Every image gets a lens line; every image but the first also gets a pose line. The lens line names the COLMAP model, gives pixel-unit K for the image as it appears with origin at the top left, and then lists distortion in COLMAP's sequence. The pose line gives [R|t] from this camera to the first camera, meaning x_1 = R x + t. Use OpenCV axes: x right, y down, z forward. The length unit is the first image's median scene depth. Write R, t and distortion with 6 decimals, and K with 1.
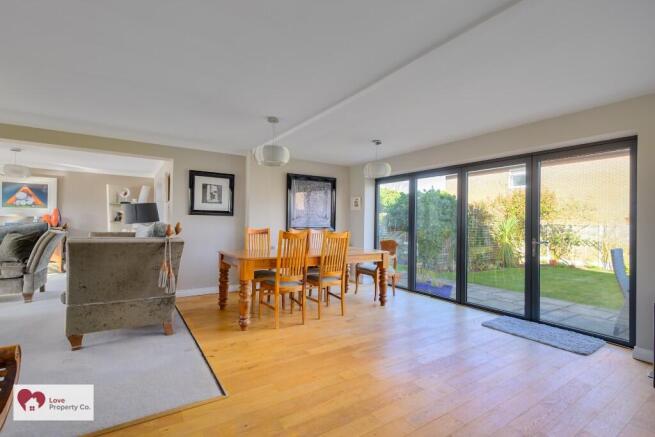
lens RADIAL K [[299.5, 0, 327.7], [0, 299.5, 223.9], [0, 0, 1]] dist [-0.004002, -0.000713]
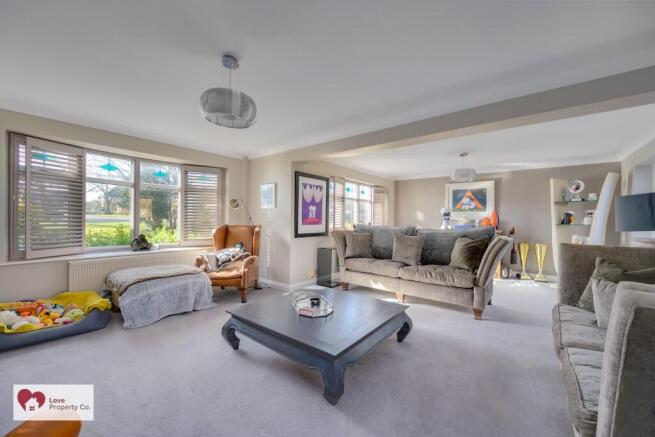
lens RADIAL K [[261.5, 0, 324.7], [0, 261.5, 217.9], [0, 0, 1]] dist [-0.002981, -0.000216]
pose [[0.287821, -0.017016, -0.957533, -0.255265], [-0.008948, 0.999751, -0.020456, -0.007262], [0.957642, 0.014456, 0.287597, 0.222882]]
